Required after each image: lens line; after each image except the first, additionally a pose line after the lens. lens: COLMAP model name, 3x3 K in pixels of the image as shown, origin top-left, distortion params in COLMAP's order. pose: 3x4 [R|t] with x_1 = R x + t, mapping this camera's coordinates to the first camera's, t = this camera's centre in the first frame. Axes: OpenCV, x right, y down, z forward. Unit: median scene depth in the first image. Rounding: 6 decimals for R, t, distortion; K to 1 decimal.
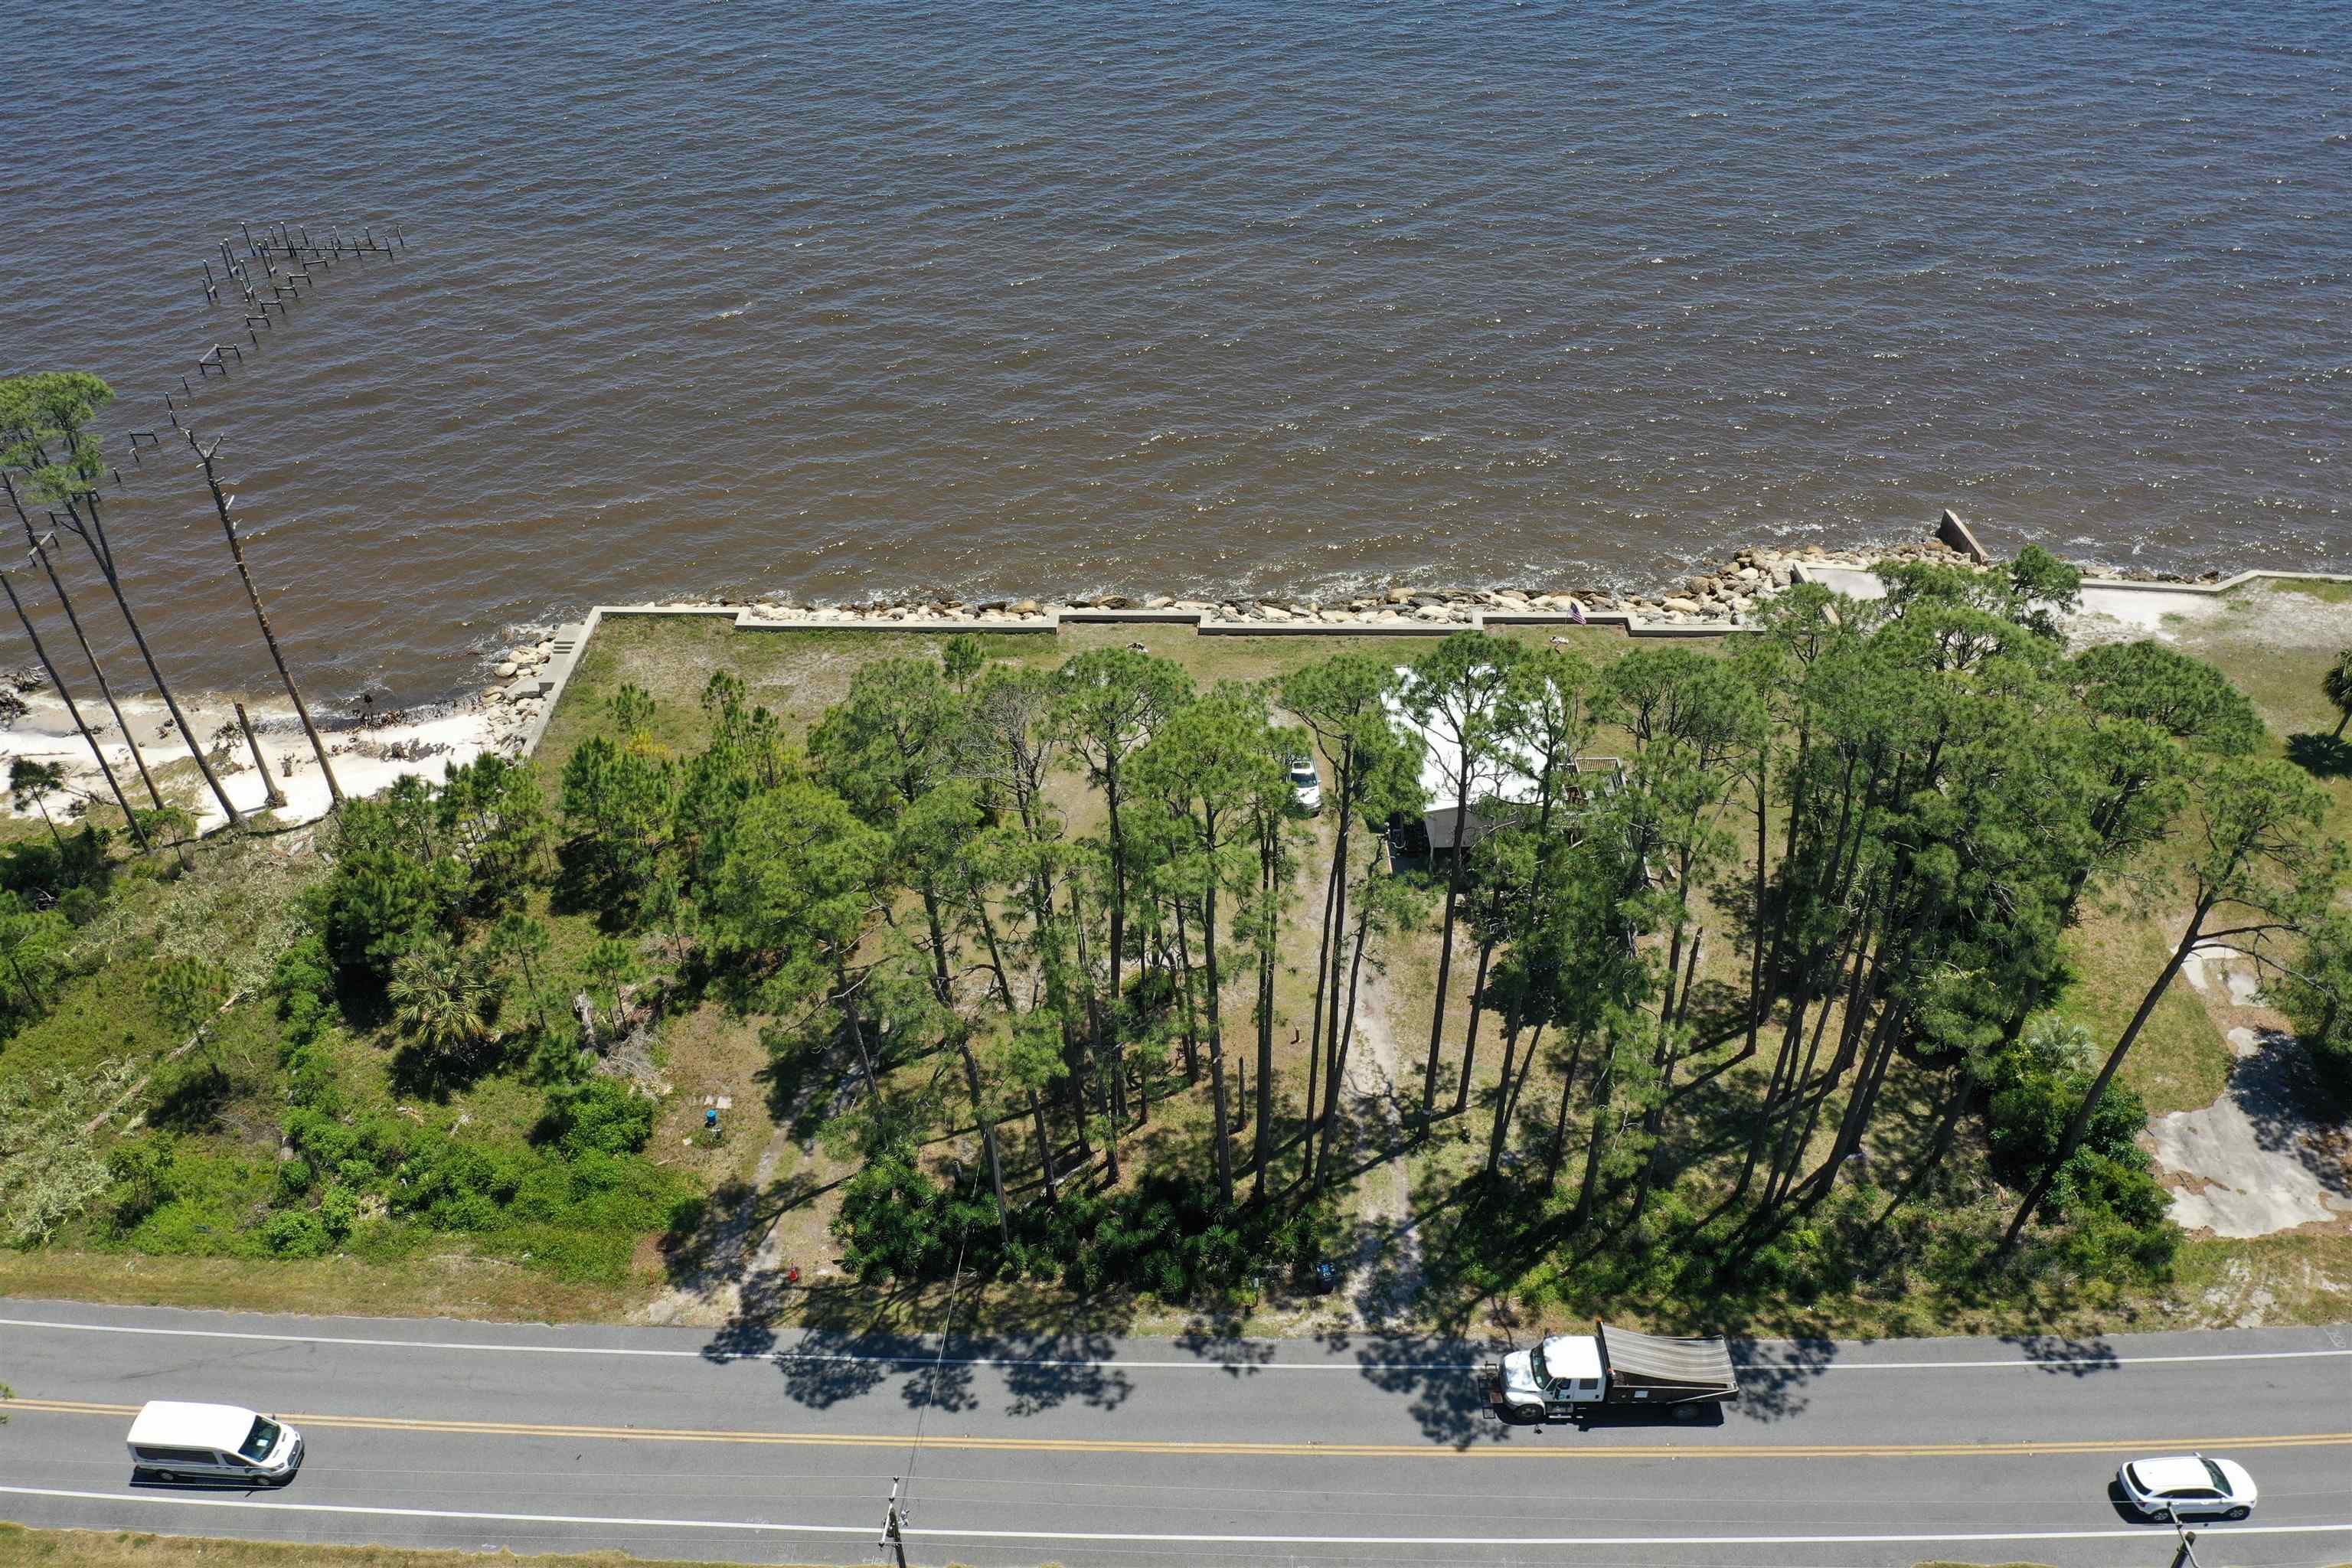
lens RADIAL K [[1851.0, 0, 1172.5], [0, 1851.0, 770.2], [0, 0, 1]] dist [-0.001502, 0.014235]
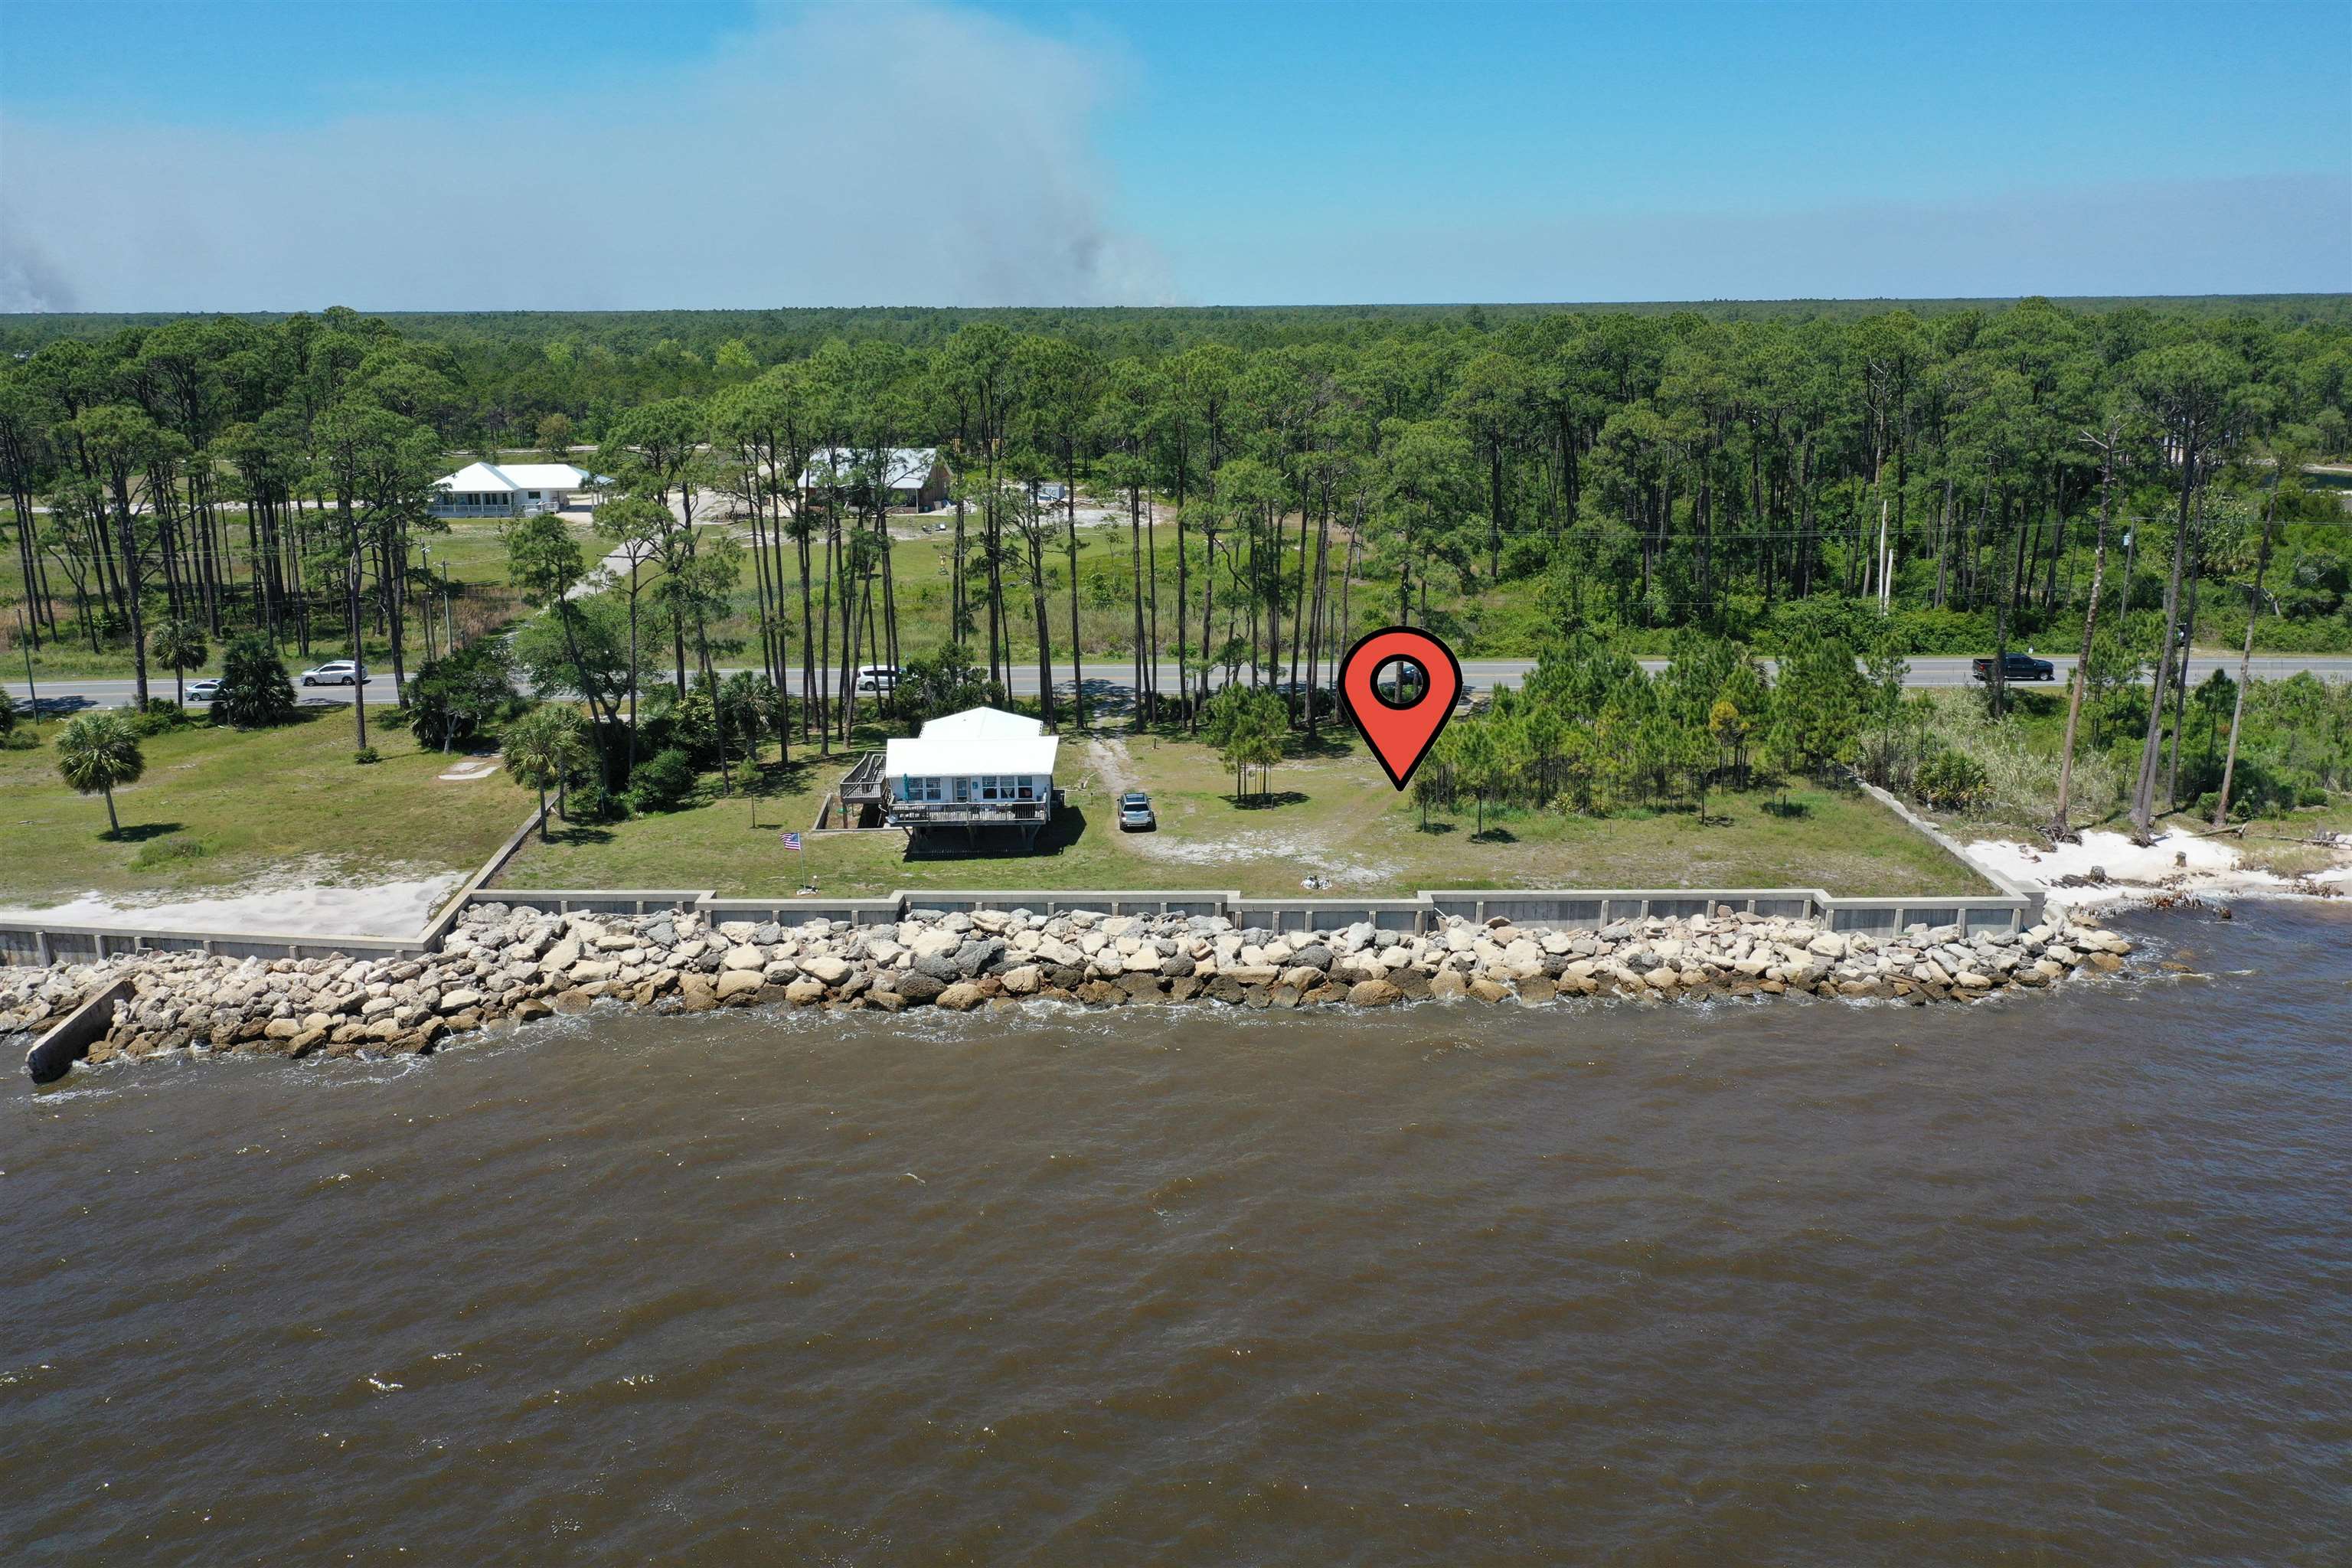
lens RADIAL K [[1866.1, 0, 1179.1], [0, 1866.1, 790.7], [0, 0, 1]] dist [-0.001559, 0.007682]
pose [[-0.999657, 0.024899, -0.008126, 0.070402], [0.008713, 0.608718, 0.793339, -1.115838], [0.024700, 0.792996, -0.608726, 2.168202]]
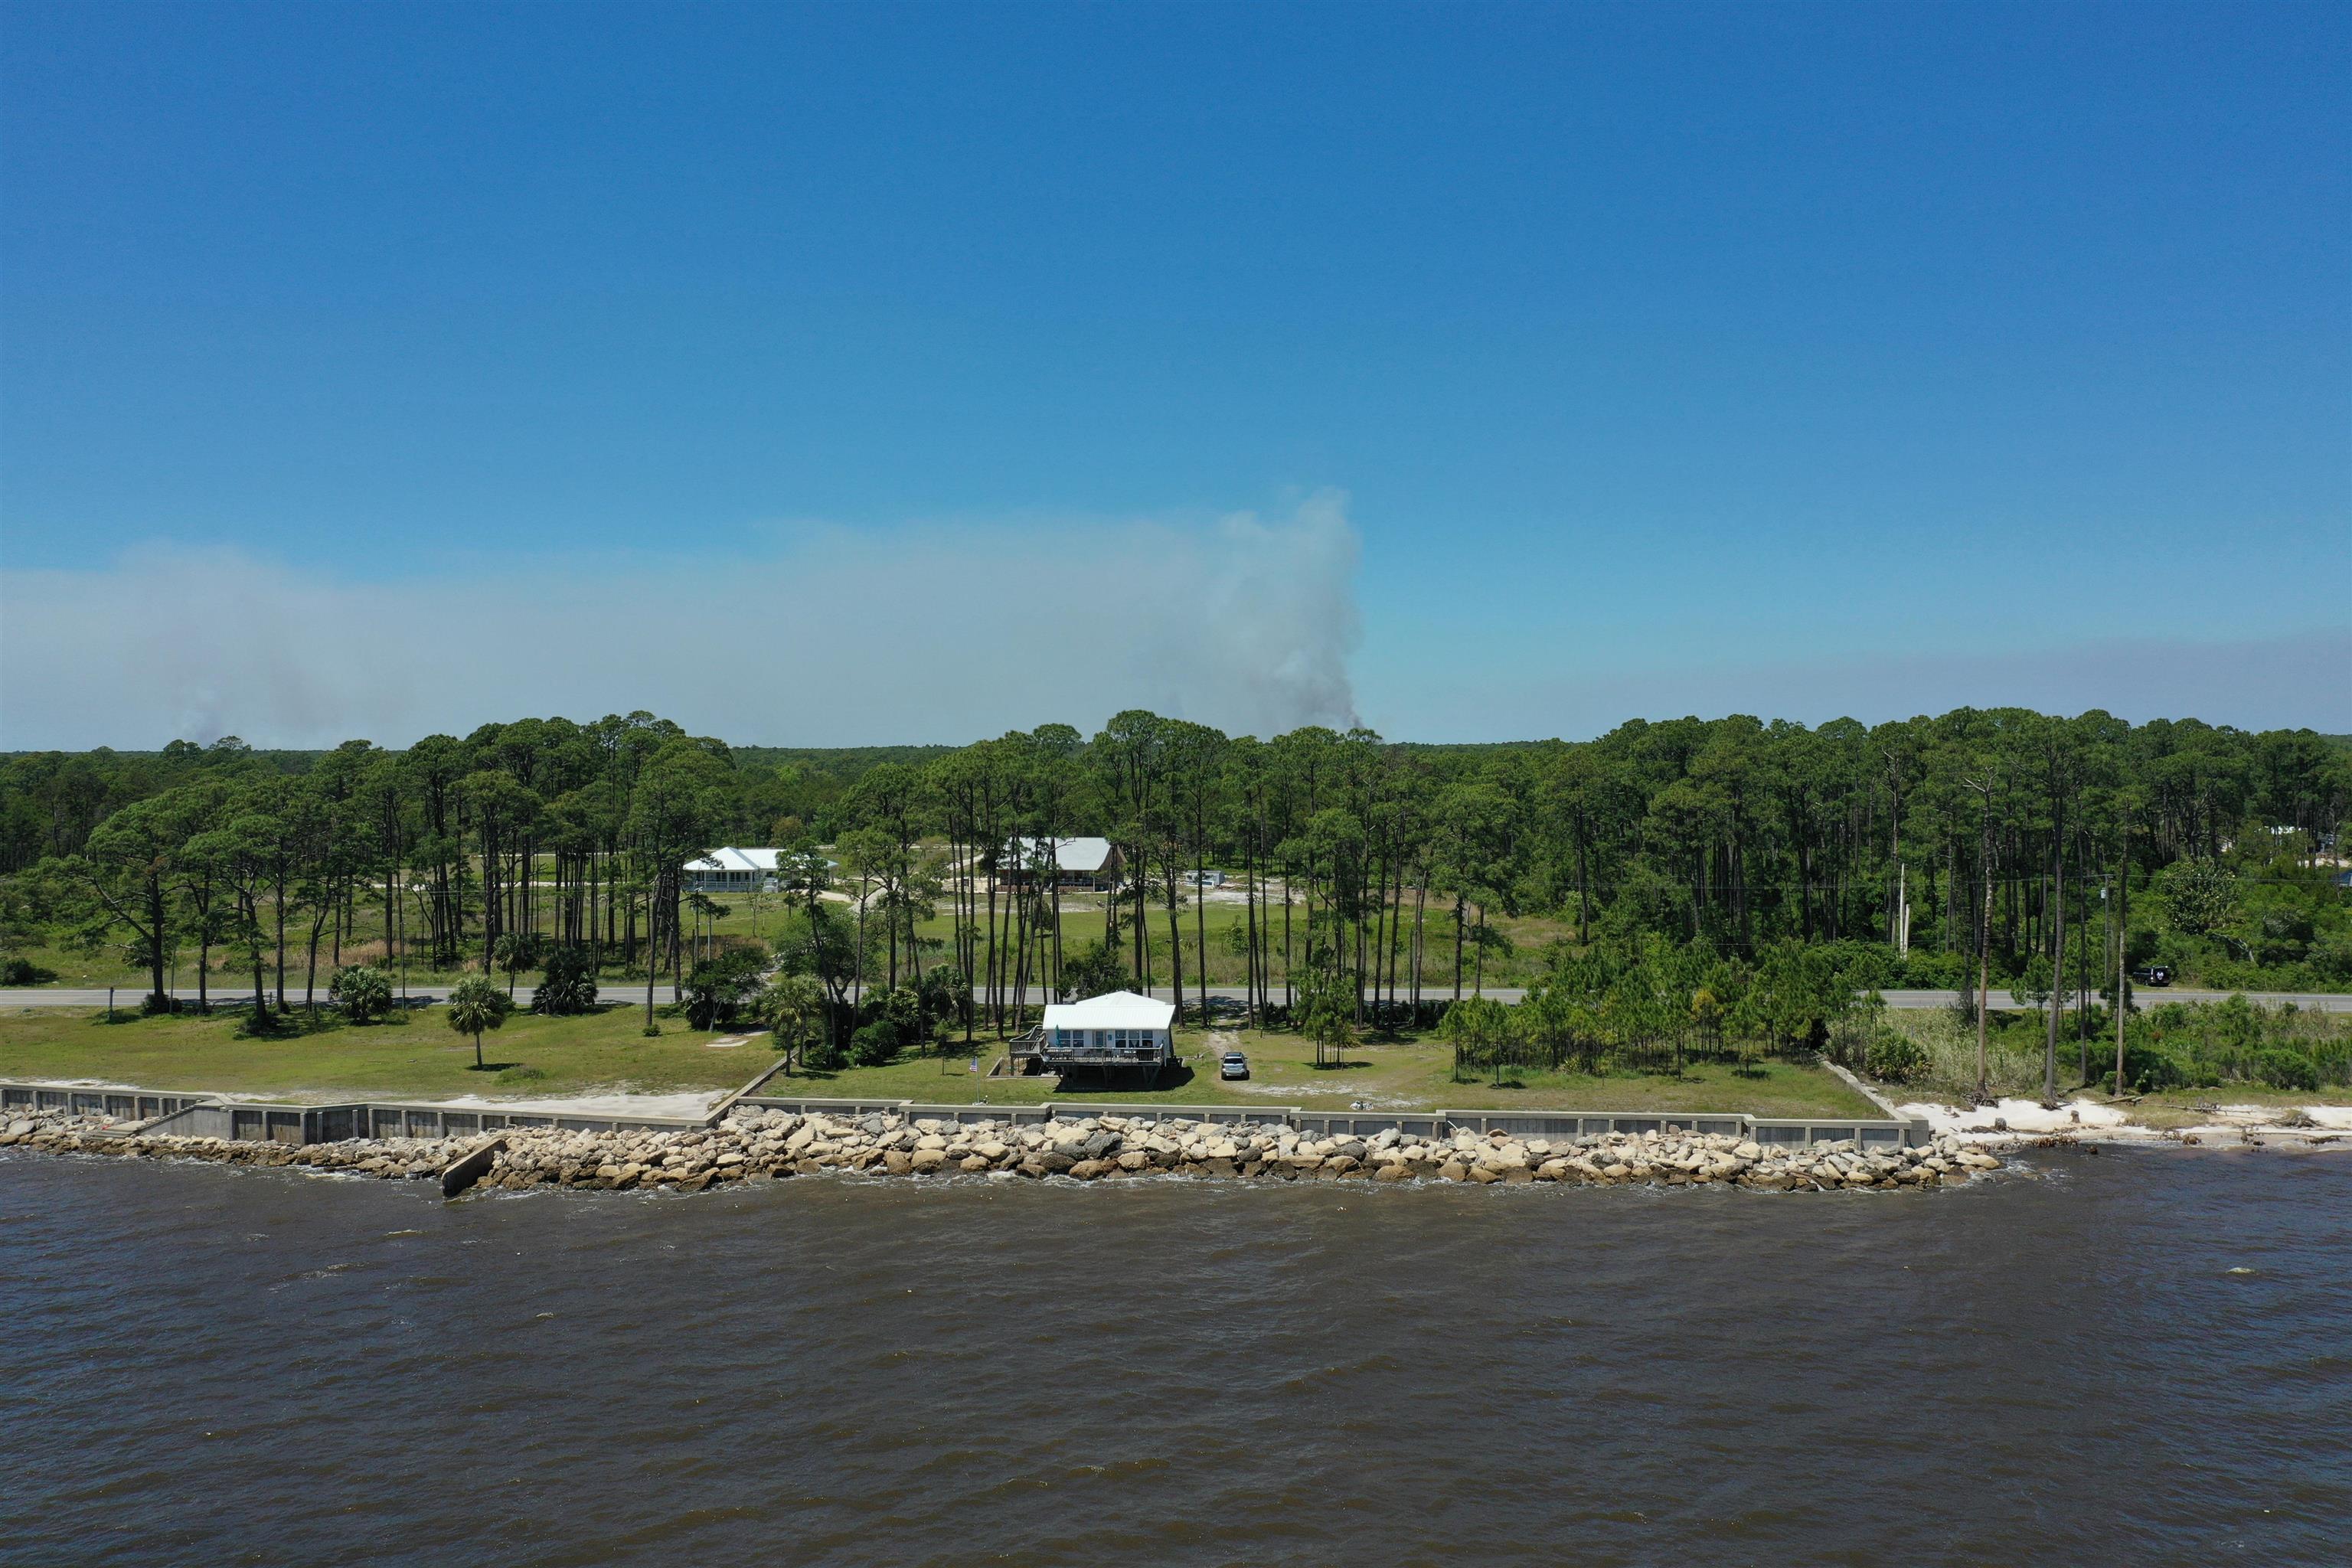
lens RADIAL K [[1871.9, 0, 1176.0], [0, 1871.9, 784.0], [0, 0, 1]] dist [0.006250, -0.003882]
pose [[-0.995723, 0.019475, 0.090308, -0.021116], [0.072007, 0.776004, 0.626604, -1.348121], [-0.057876, 0.630427, -0.774088, 2.562112]]
